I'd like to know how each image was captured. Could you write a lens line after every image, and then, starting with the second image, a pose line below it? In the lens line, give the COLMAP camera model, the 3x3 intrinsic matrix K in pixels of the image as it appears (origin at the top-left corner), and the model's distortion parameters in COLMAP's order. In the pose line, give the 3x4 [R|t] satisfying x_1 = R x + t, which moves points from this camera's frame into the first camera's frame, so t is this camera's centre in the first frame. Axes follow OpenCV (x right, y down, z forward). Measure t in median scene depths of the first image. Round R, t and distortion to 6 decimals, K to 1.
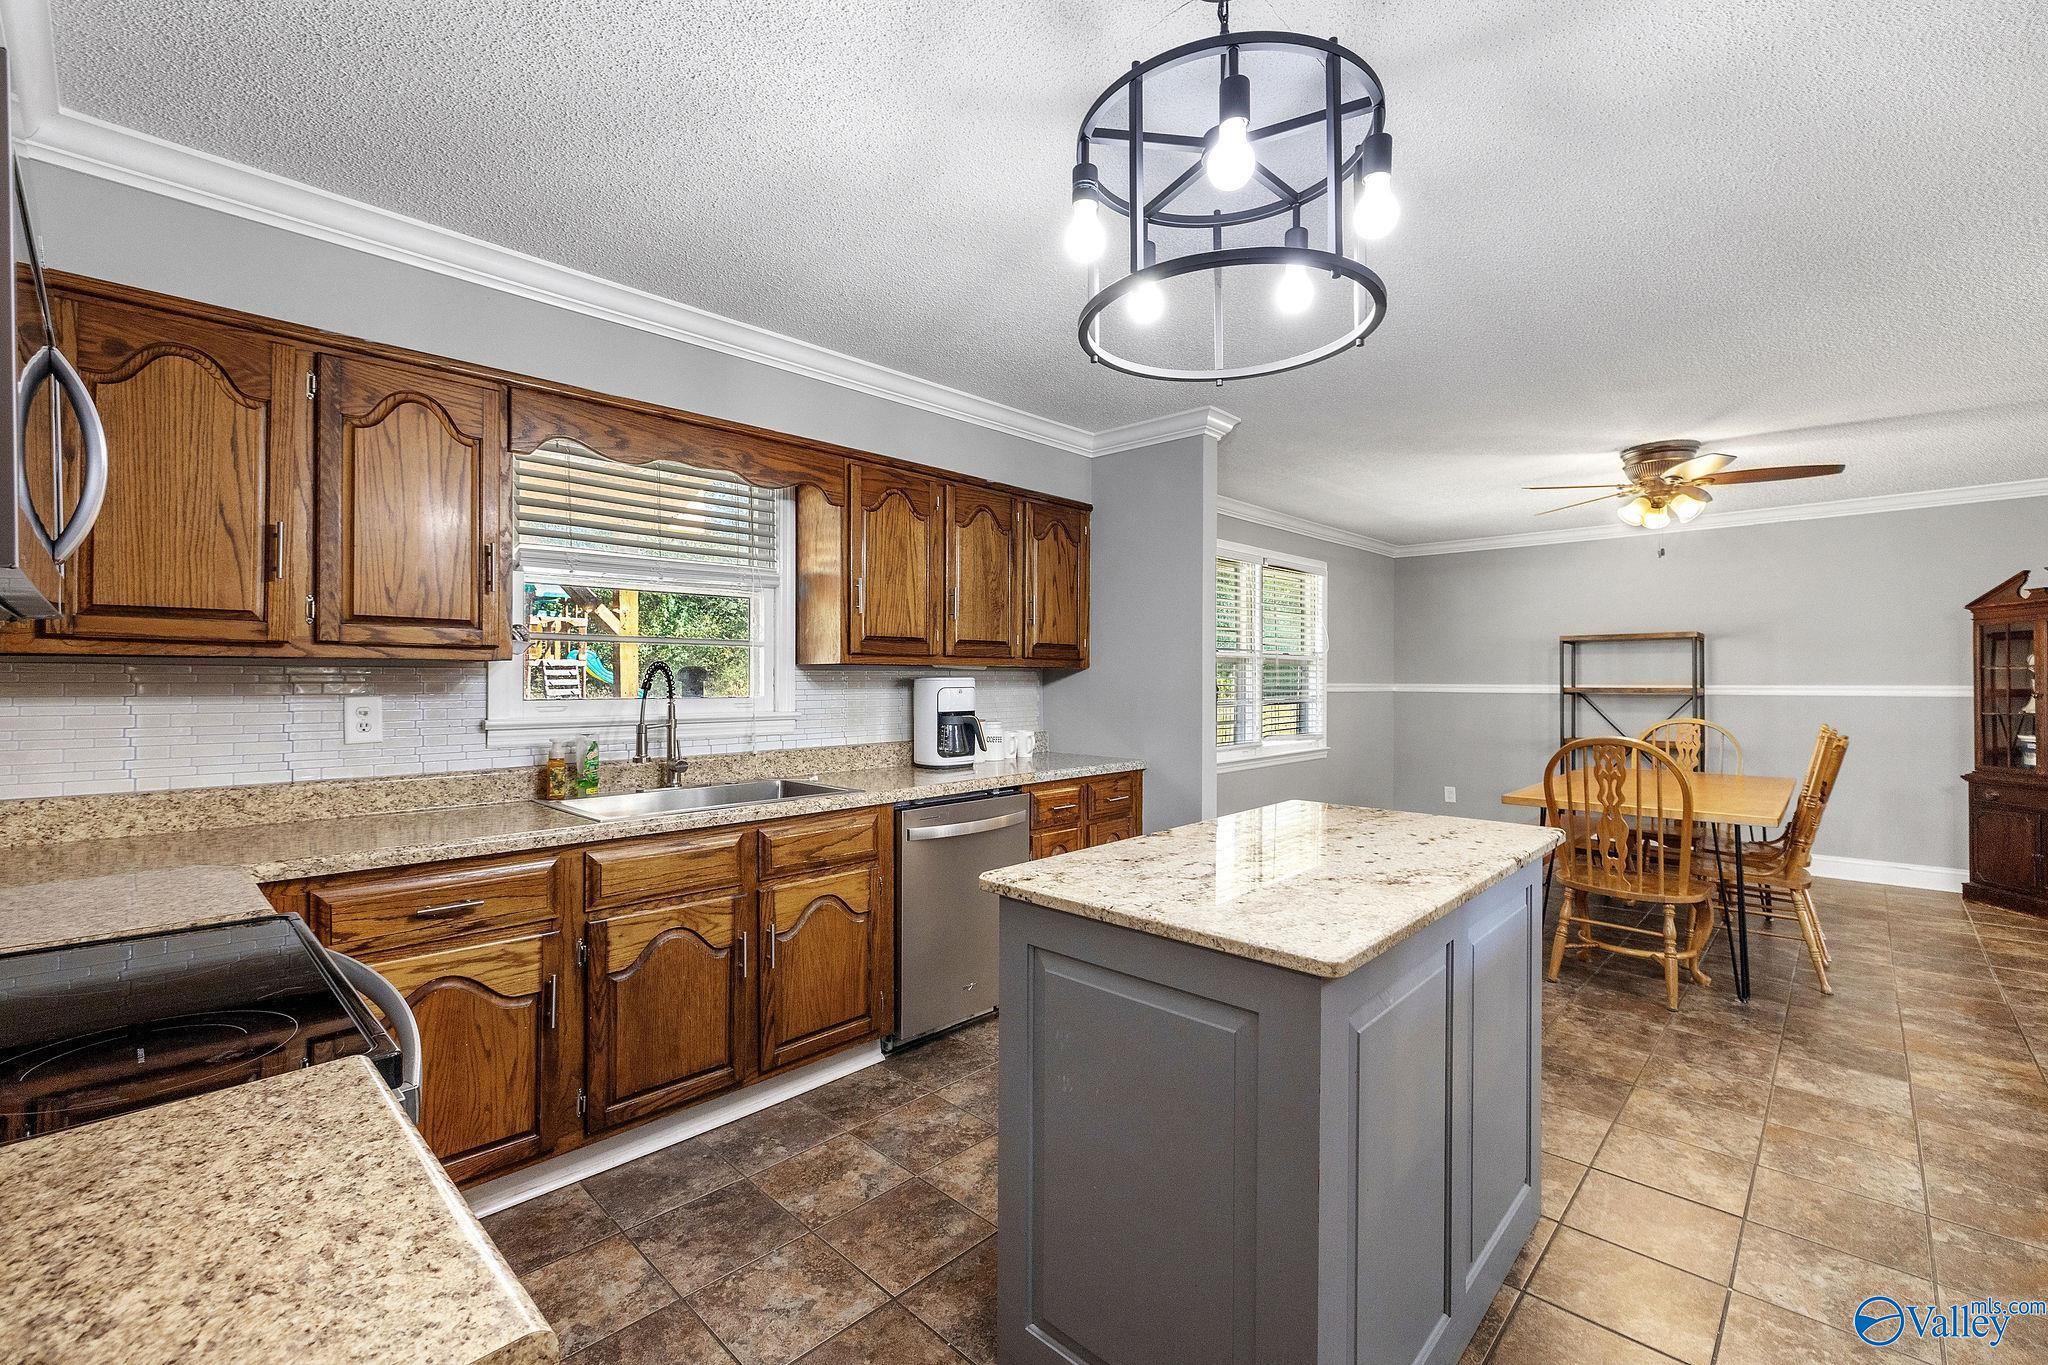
lens RADIAL K [[879.5, 0, 1015.2], [0, 879.5, 676.8], [0, 0, 1]] dist [0.001129, -0.000824]
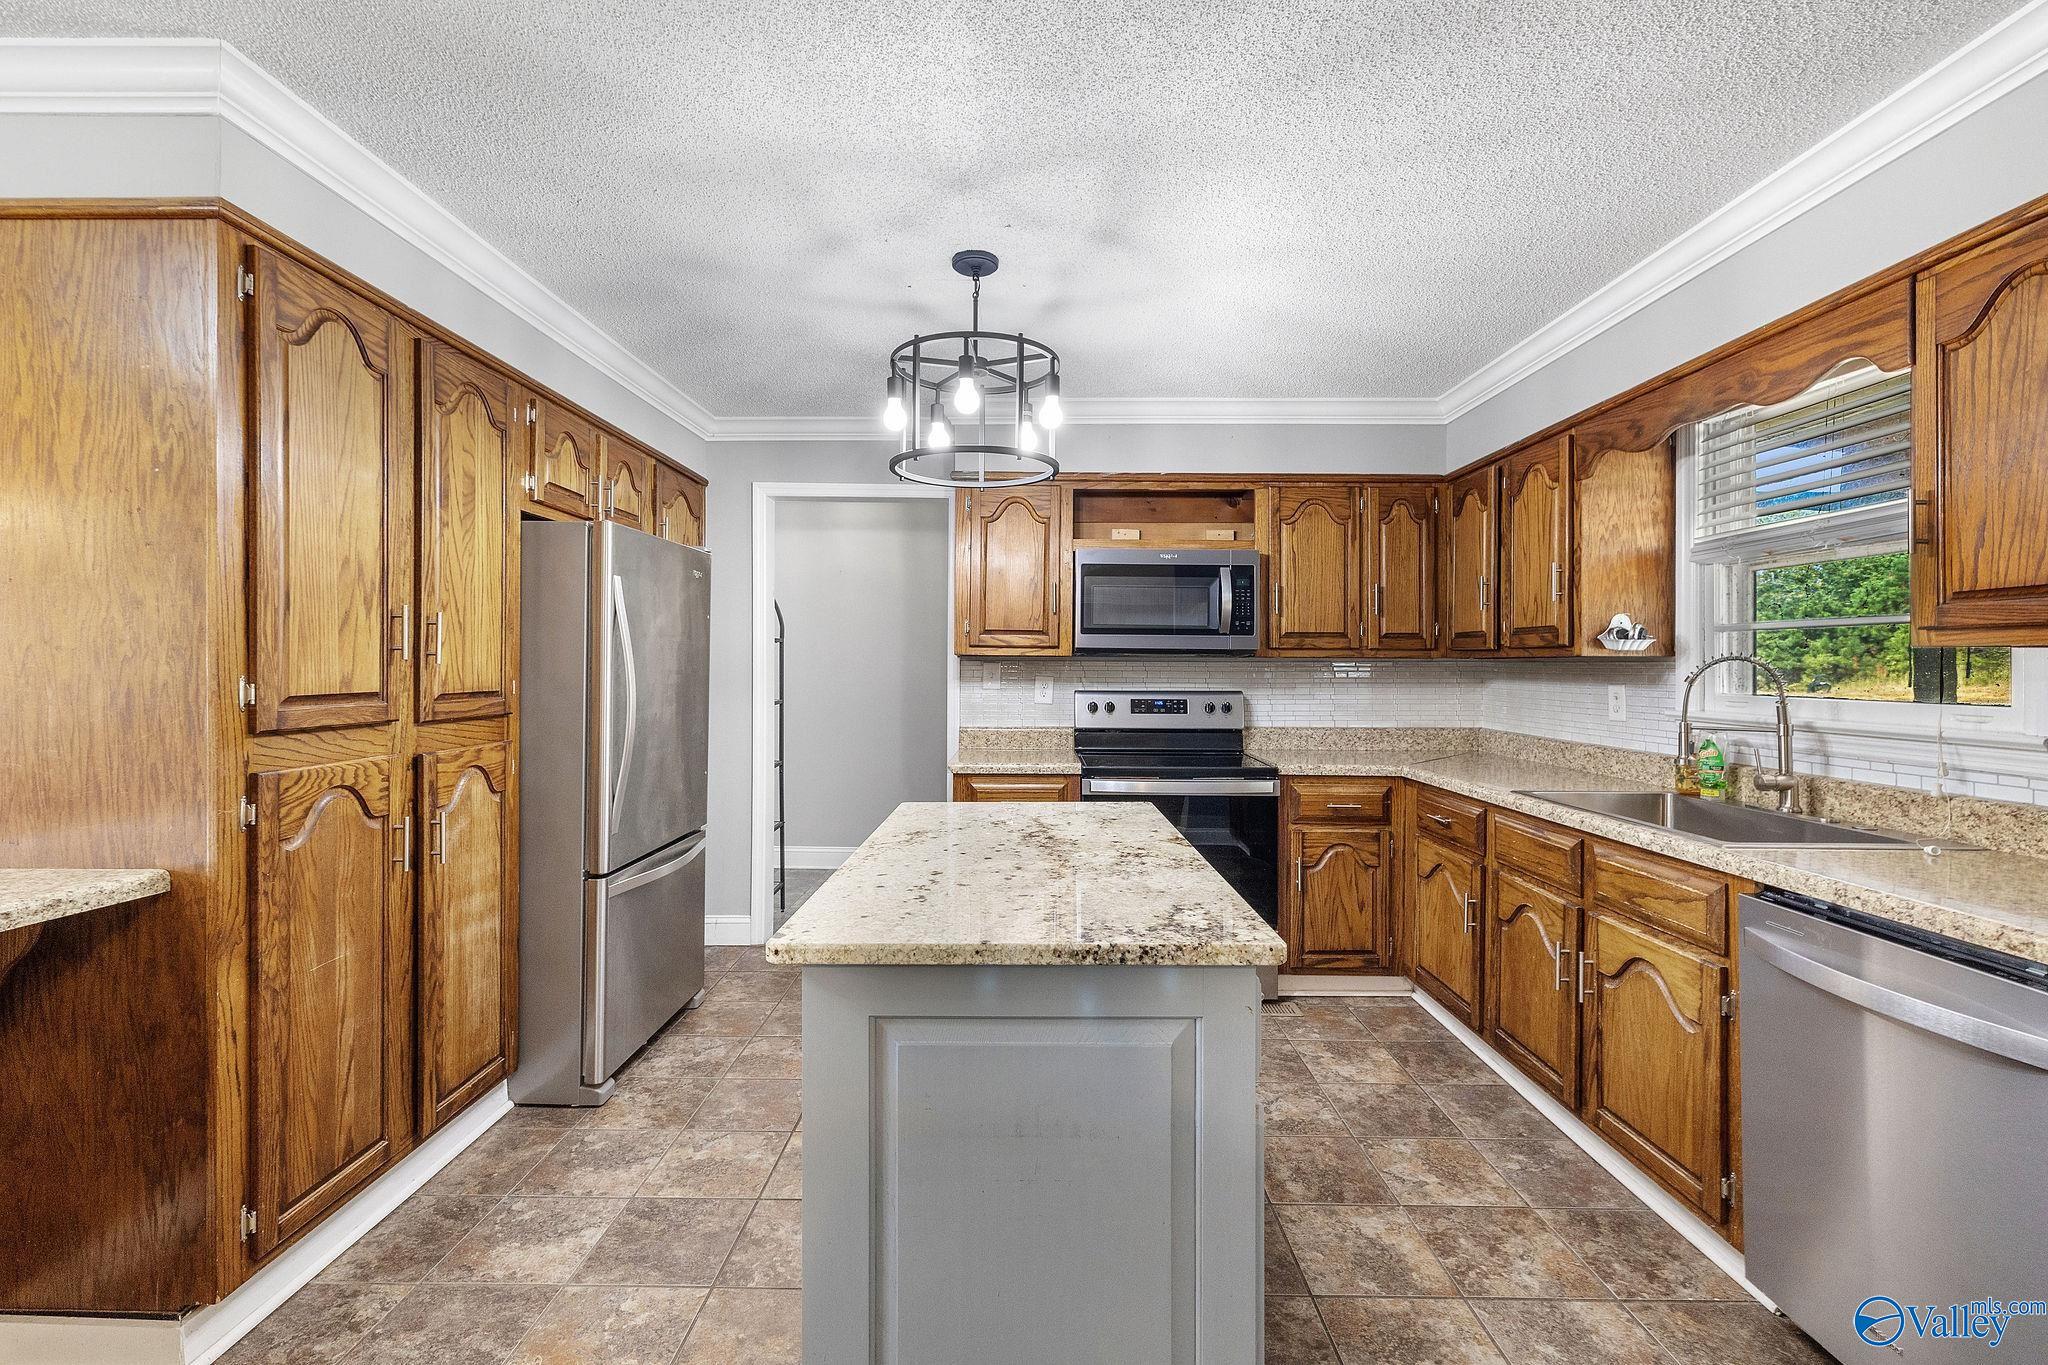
lens RADIAL K [[879.5, 0, 1022.0], [0, 879.5, 674.9], [0, 0, 1]] dist [0.001129, -0.000824]
pose [[-0.727978, 0.003376, -0.685593, 0.319193], [-0.003135, 0.999961, 0.008252, -0.000124], [0.685594, 0.008156, -0.727939, 0.547710]]
